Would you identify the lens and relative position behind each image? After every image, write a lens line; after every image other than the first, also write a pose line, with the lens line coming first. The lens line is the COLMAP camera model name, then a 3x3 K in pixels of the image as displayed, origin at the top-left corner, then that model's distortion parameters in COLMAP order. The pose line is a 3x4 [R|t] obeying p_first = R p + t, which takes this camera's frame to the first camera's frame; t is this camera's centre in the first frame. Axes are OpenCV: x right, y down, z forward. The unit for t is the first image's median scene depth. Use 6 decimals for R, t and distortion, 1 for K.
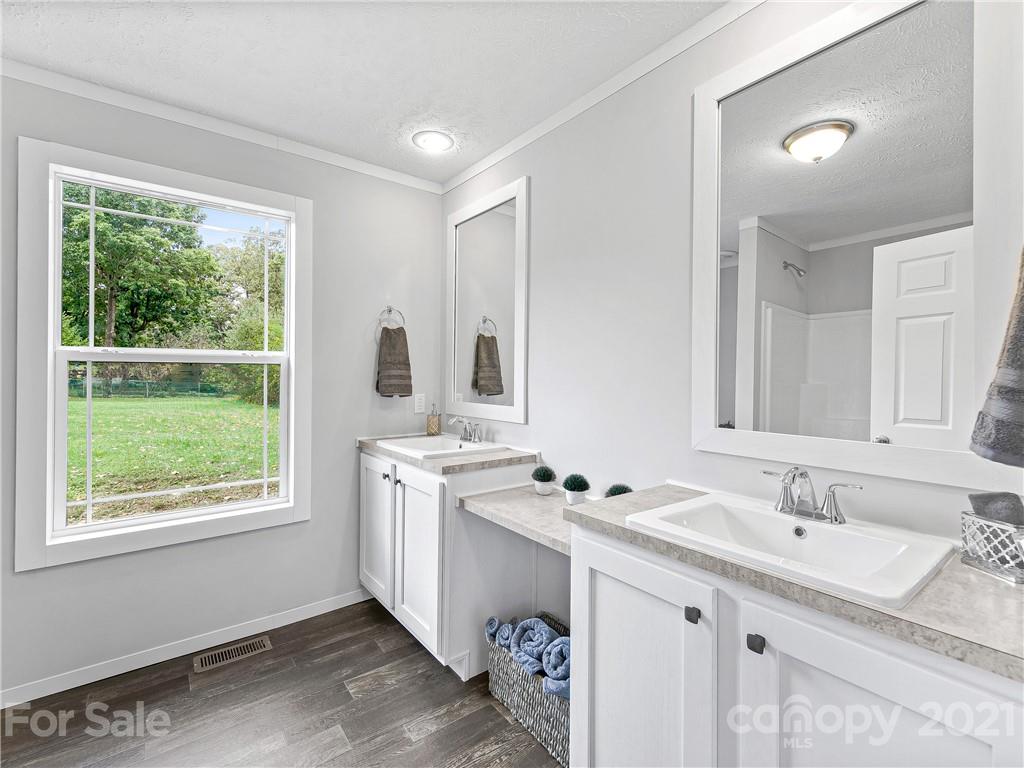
lens RADIAL K [[450.2, 0, 508.1], [0, 450.2, 376.6], [0, 0, 1]] dist [0.006210, -0.000040]
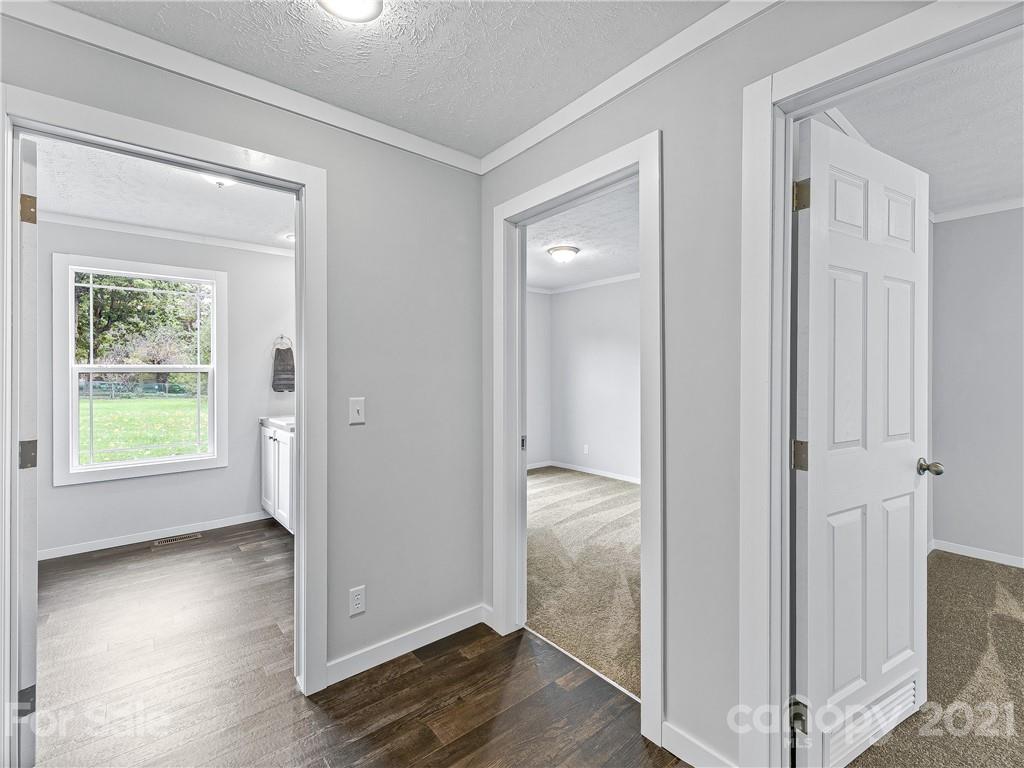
lens RADIAL K [[450.2, 0, 511.2], [0, 450.2, 376.3], [0, 0, 1]] dist [0.006210, -0.000040]
pose [[0.998743, -0.007962, 0.049482, 0.468818], [0.007759, 0.999961, 0.004294, -0.010213], [-0.049514, -0.003905, 0.998766, -0.632869]]
